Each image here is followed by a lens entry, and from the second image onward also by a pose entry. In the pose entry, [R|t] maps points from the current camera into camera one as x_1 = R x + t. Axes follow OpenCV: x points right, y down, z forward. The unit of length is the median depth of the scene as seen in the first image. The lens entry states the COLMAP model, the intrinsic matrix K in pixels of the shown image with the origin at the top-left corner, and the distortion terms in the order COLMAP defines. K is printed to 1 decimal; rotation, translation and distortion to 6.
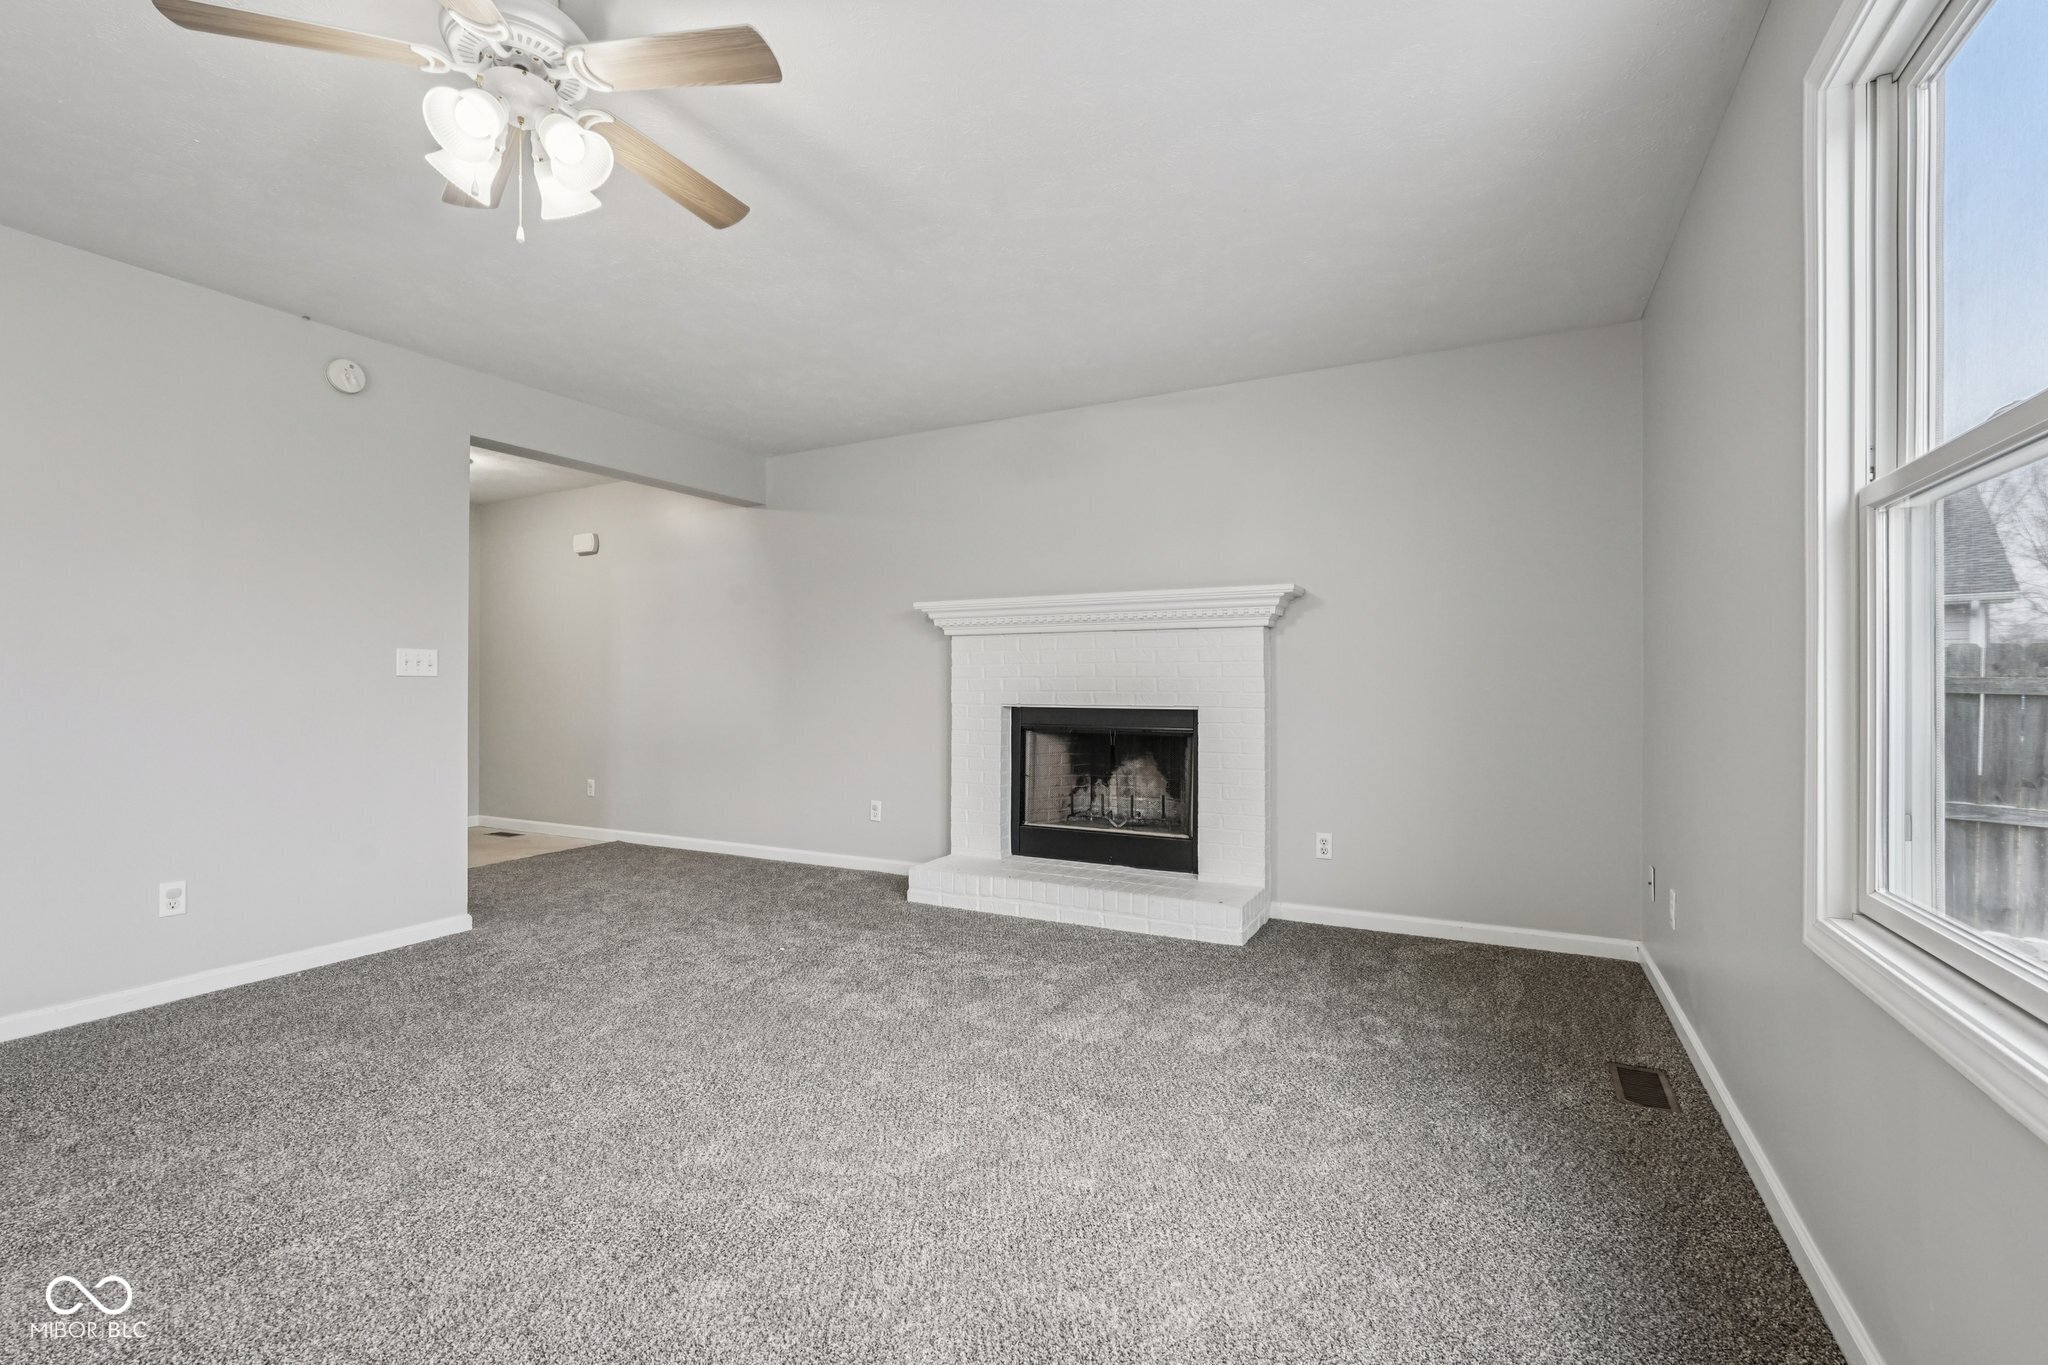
lens RADIAL K [[919.1, 0, 1024.0], [0, 919.1, 682.5], [0, 0, 1]] dist [-0.001013, -0.000113]
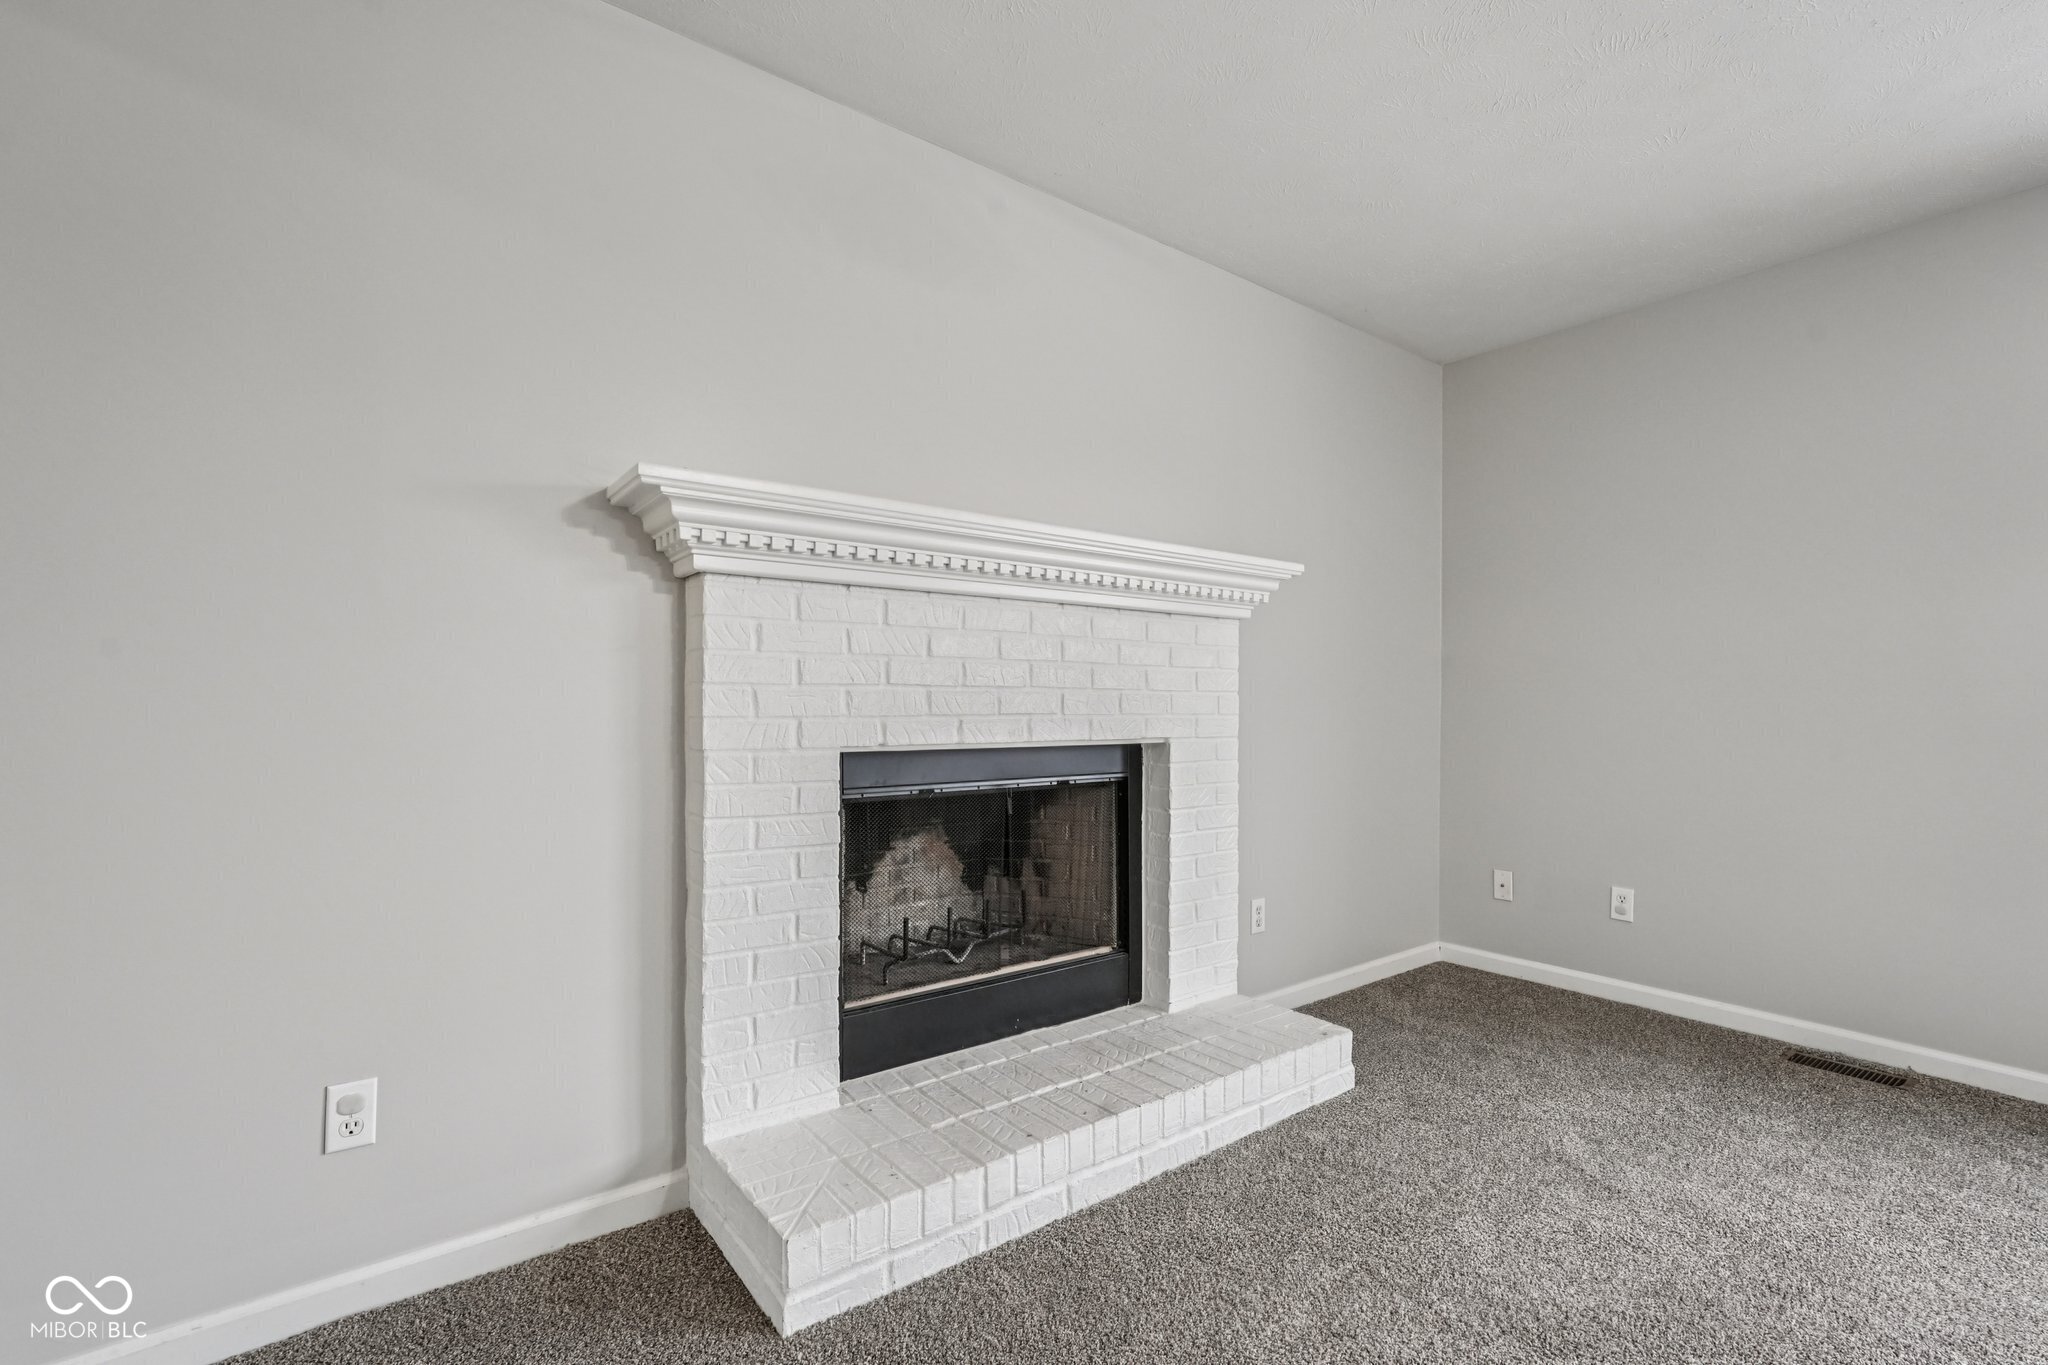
lens RADIAL K [[919.1, 0, 1024.0], [0, 919.1, 682.5], [0, 0, 1]] dist [-0.001013, -0.000113]
pose [[0.387668, 0.035782, 0.921104, -0.385050], [-0.005531, 0.999319, -0.036493, 0.012115], [-0.921782, 0.009053, 0.387602, 0.751801]]
